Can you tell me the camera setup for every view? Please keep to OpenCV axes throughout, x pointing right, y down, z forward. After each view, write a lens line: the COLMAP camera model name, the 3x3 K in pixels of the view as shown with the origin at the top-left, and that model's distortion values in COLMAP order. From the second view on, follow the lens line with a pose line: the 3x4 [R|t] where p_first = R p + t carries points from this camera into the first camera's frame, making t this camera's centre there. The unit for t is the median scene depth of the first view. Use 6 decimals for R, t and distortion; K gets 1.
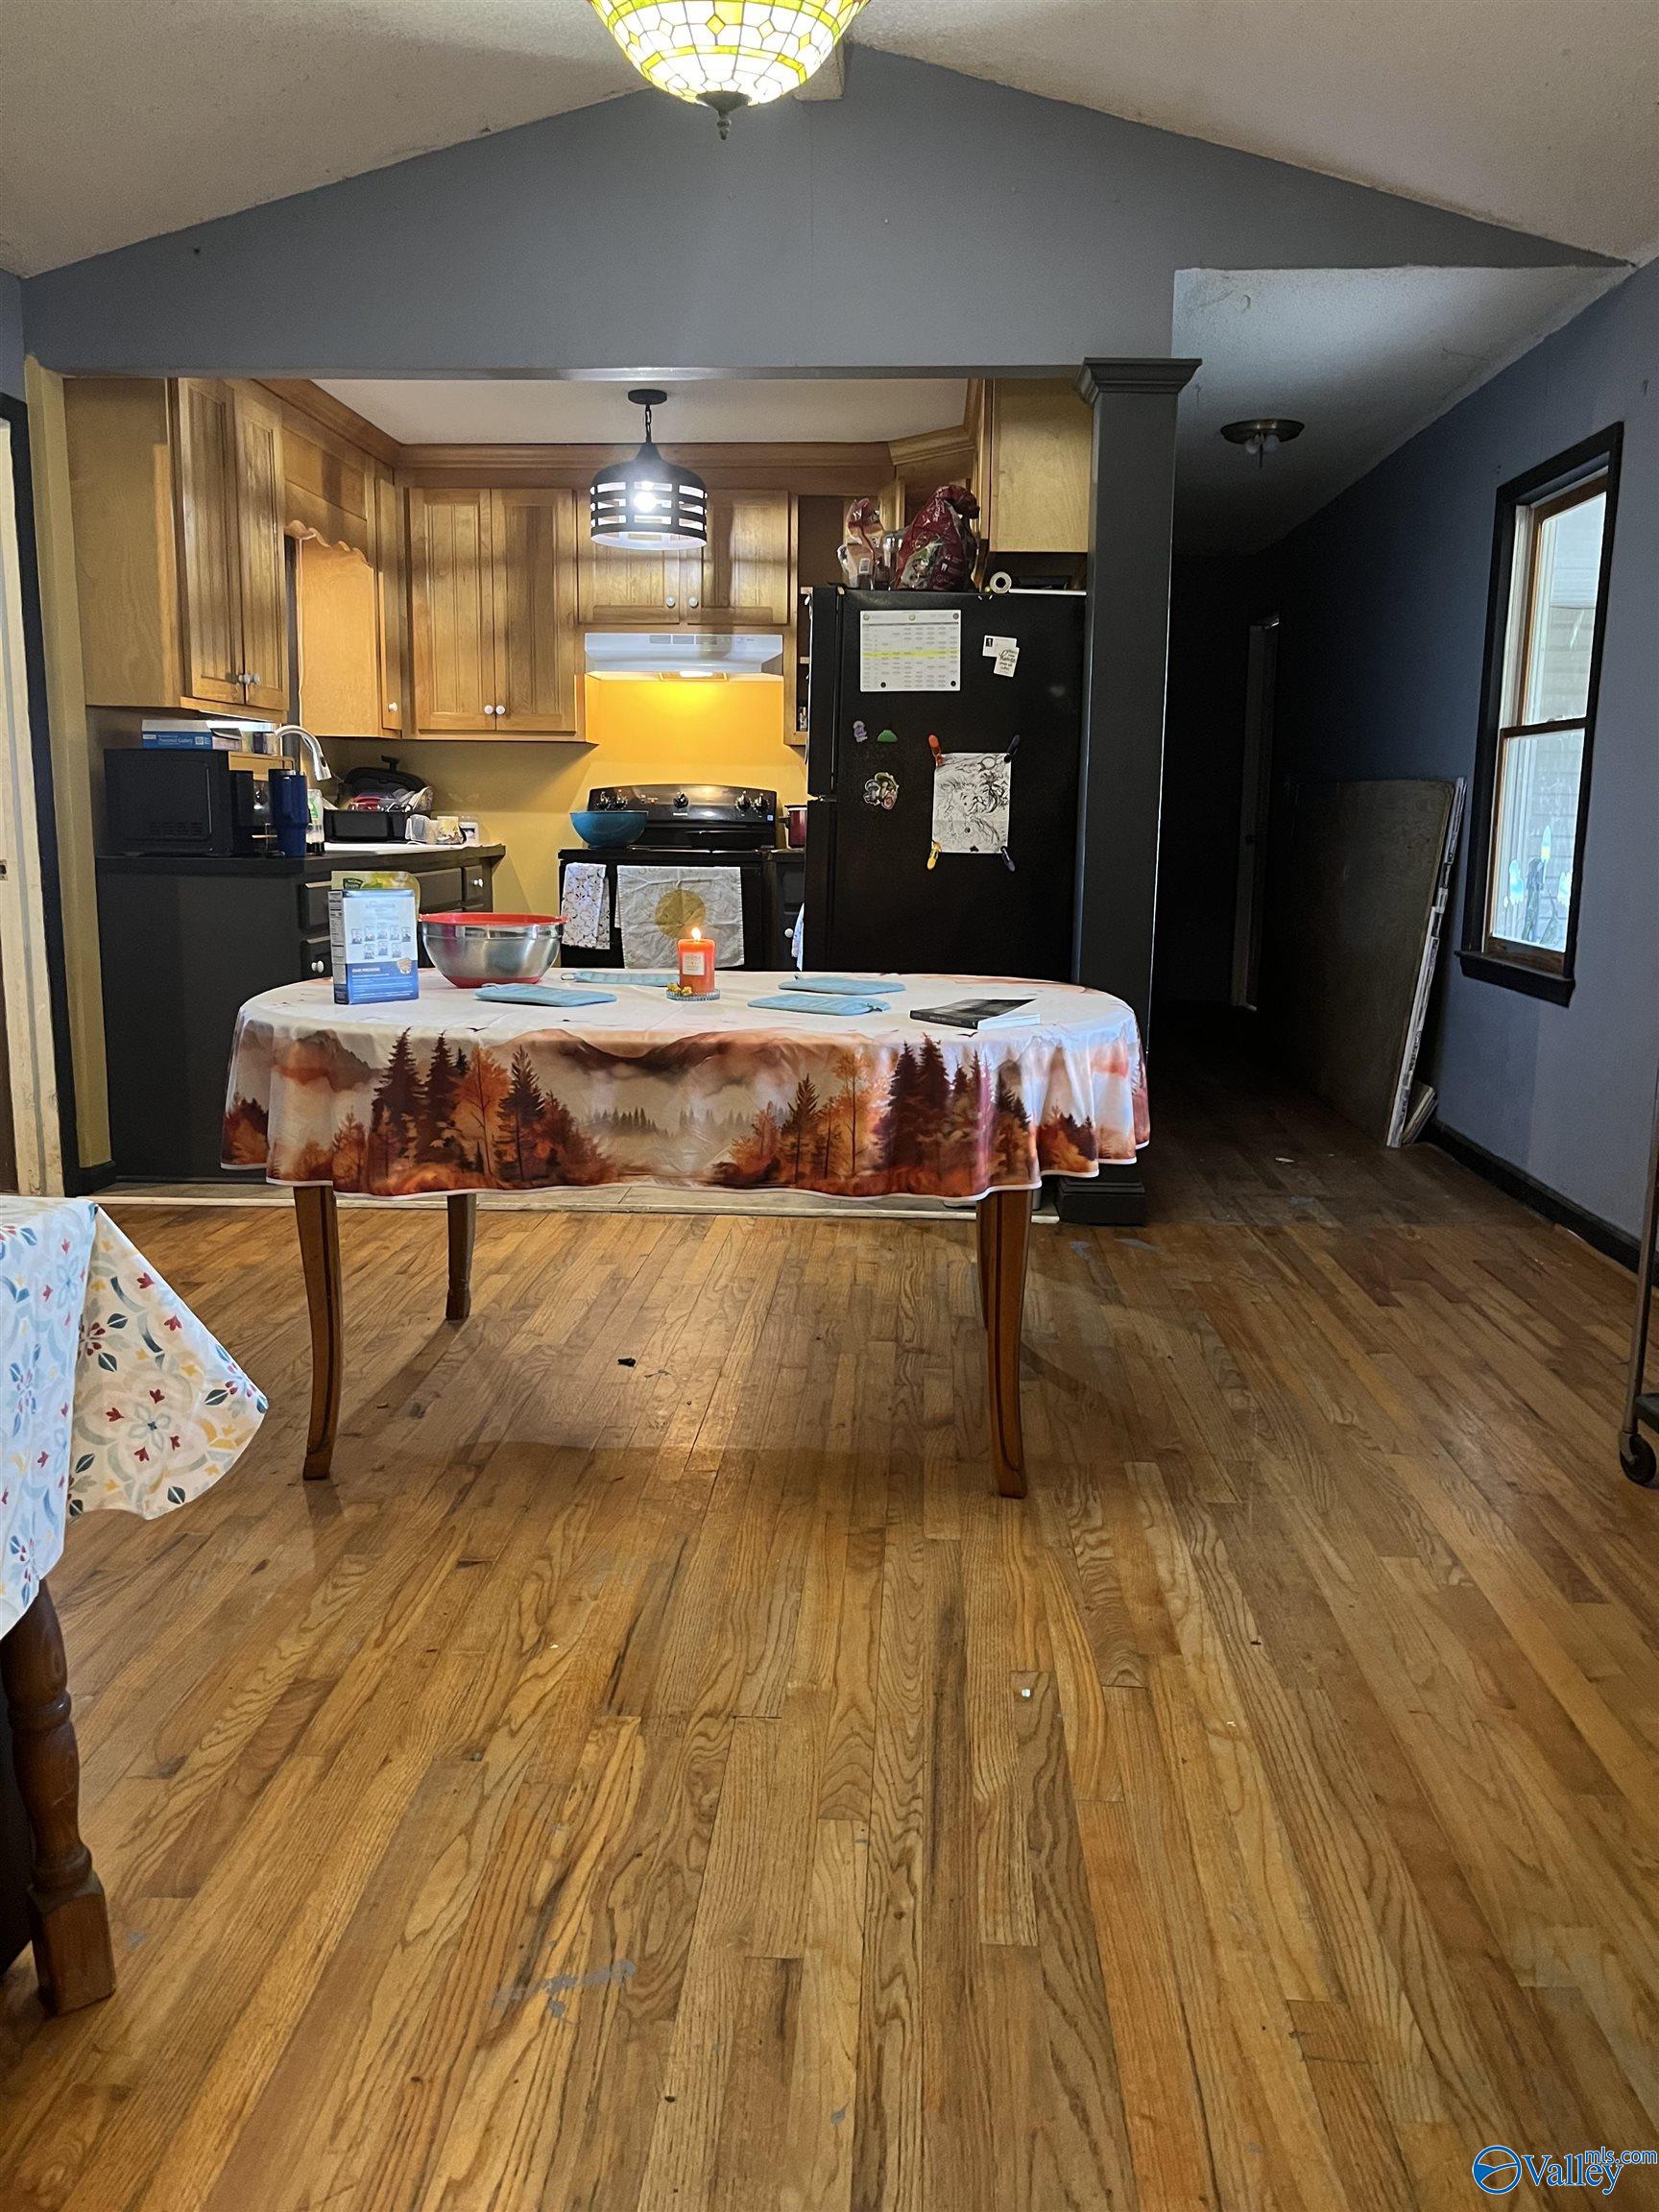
lens RADIAL K [[1672.9, 0, 836.9], [0, 1672.9, 1107.2], [0, 0, 1]] dist [0.009562, -0.025117]
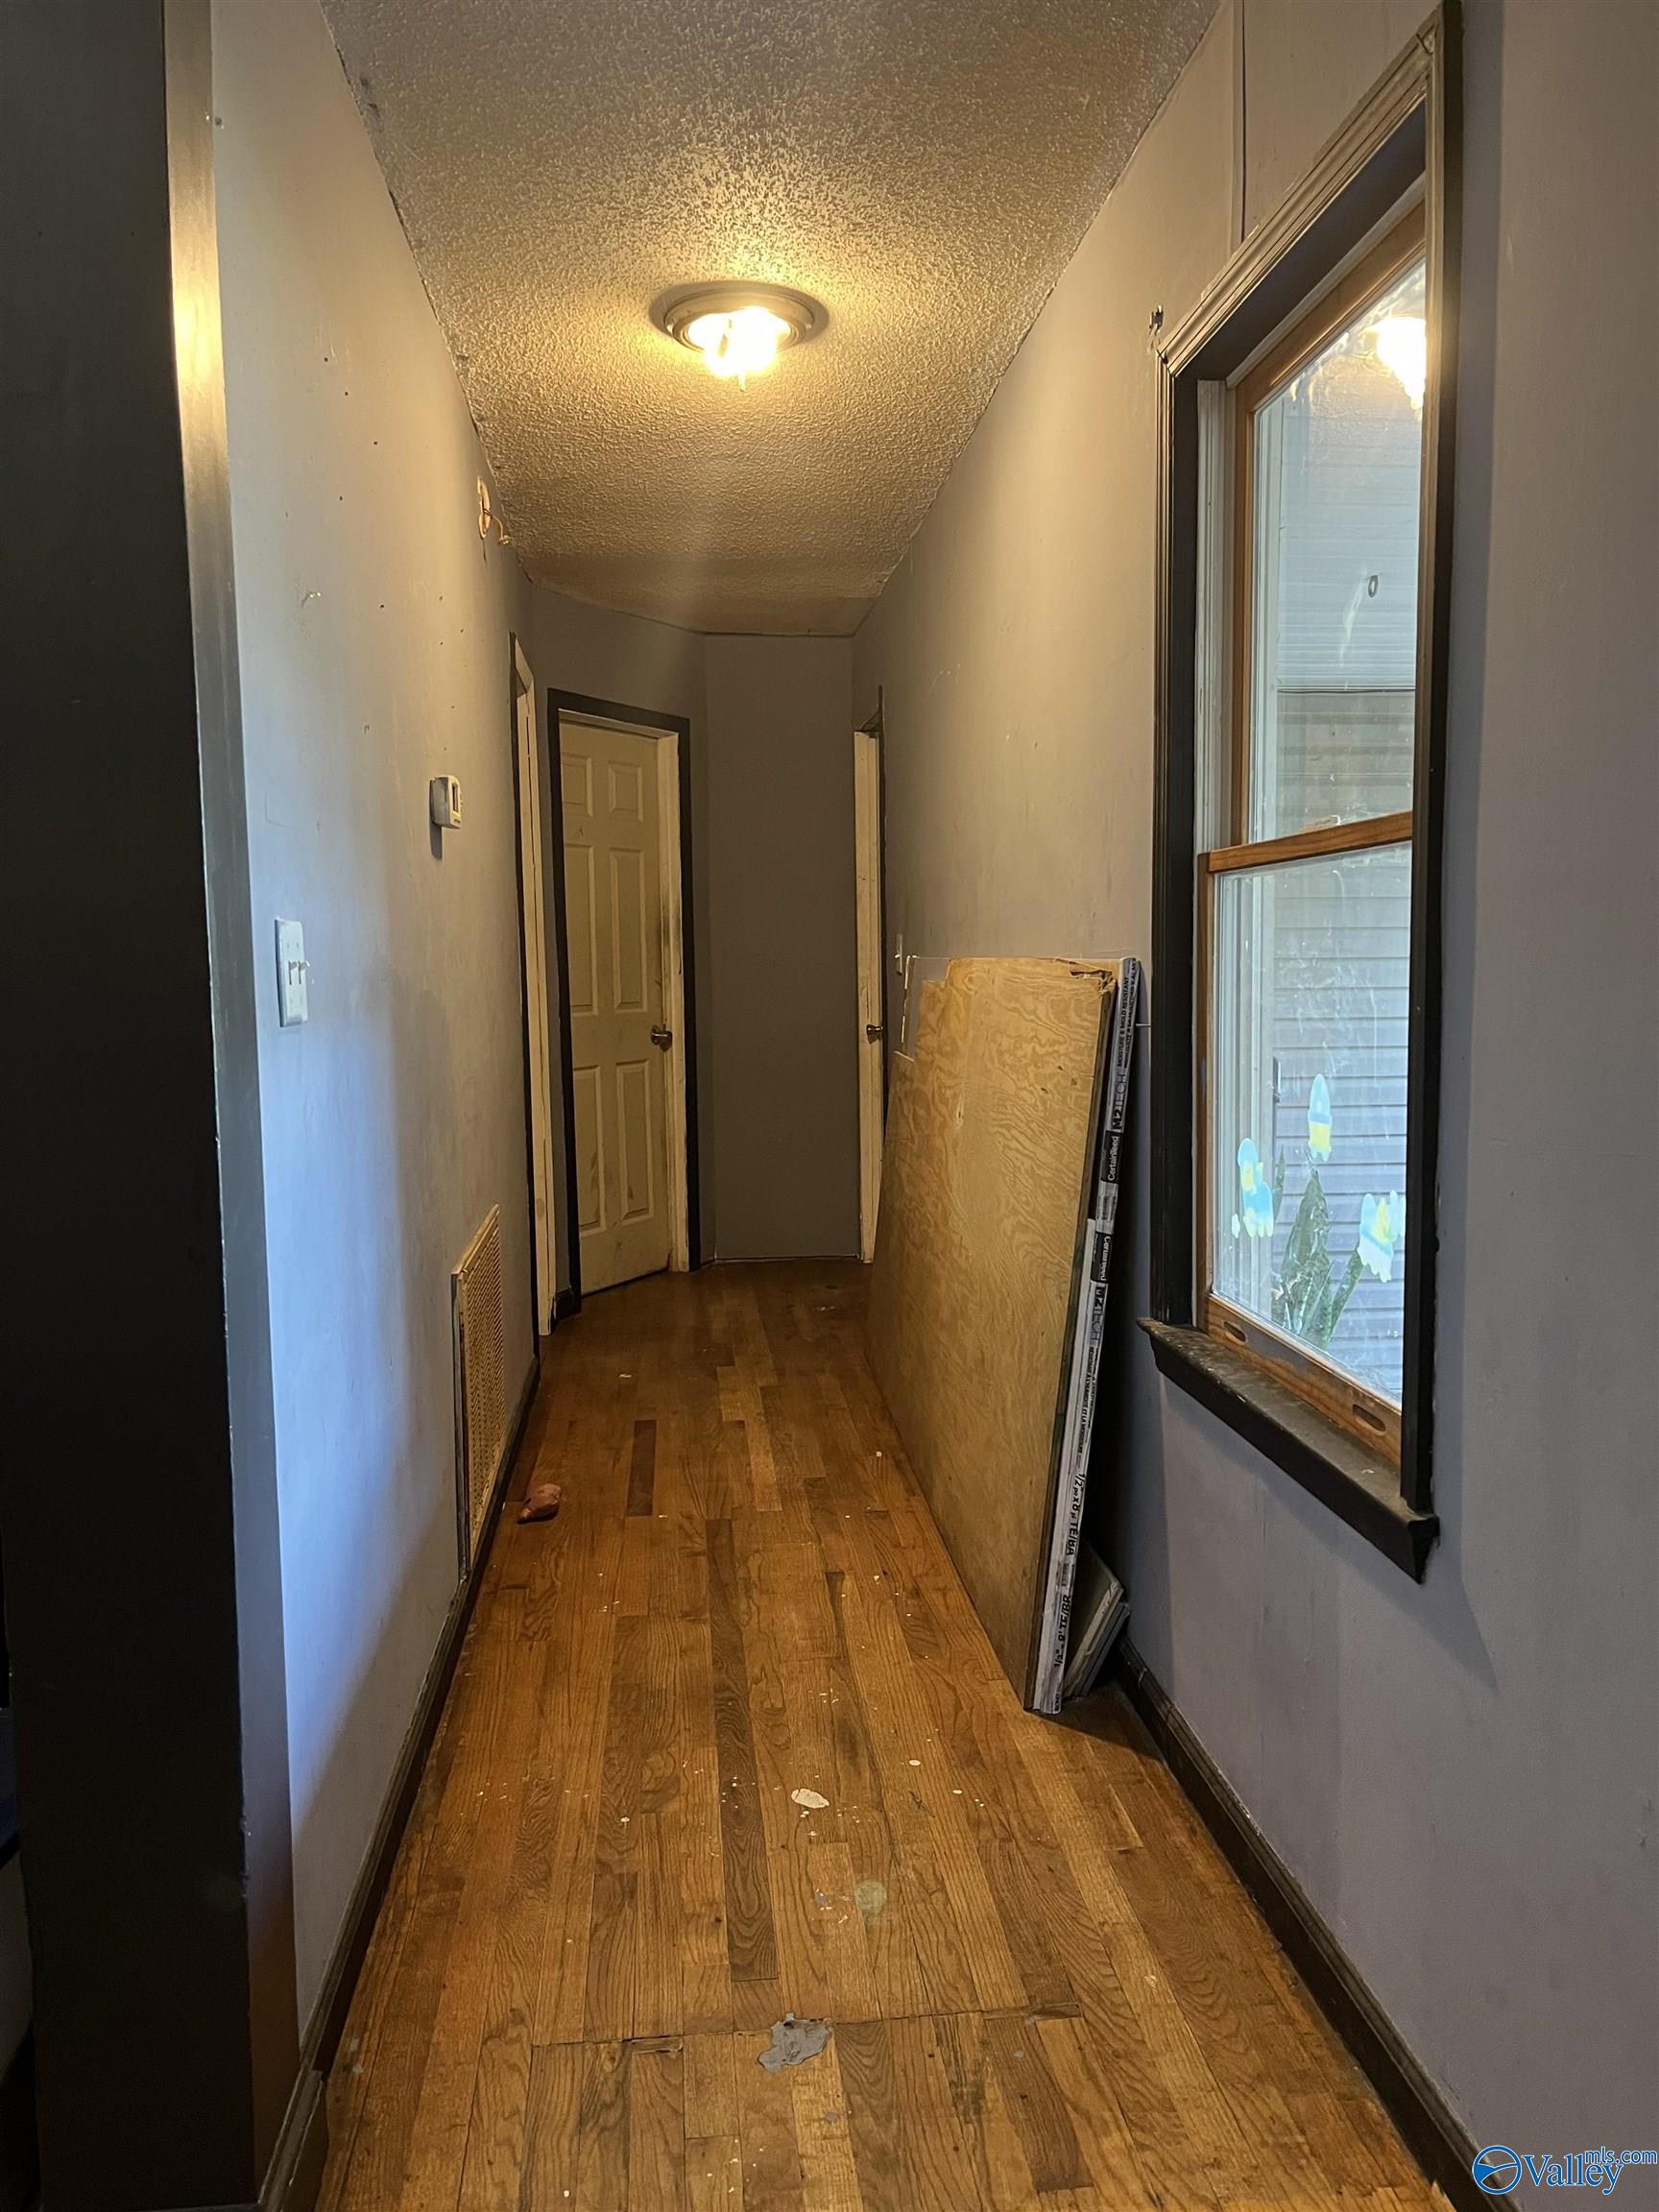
lens RADIAL K [[1672.9, 0, 827.3], [0, 1672.9, 1108.6], [0, 0, 1]] dist [0.009562, -0.025117]
pose [[0.988053, -0.035837, 0.149891, 0.098079], [0.049588, 0.994794, -0.089031, -0.053032], [-0.145920, 0.095400, 0.984686, 0.248631]]
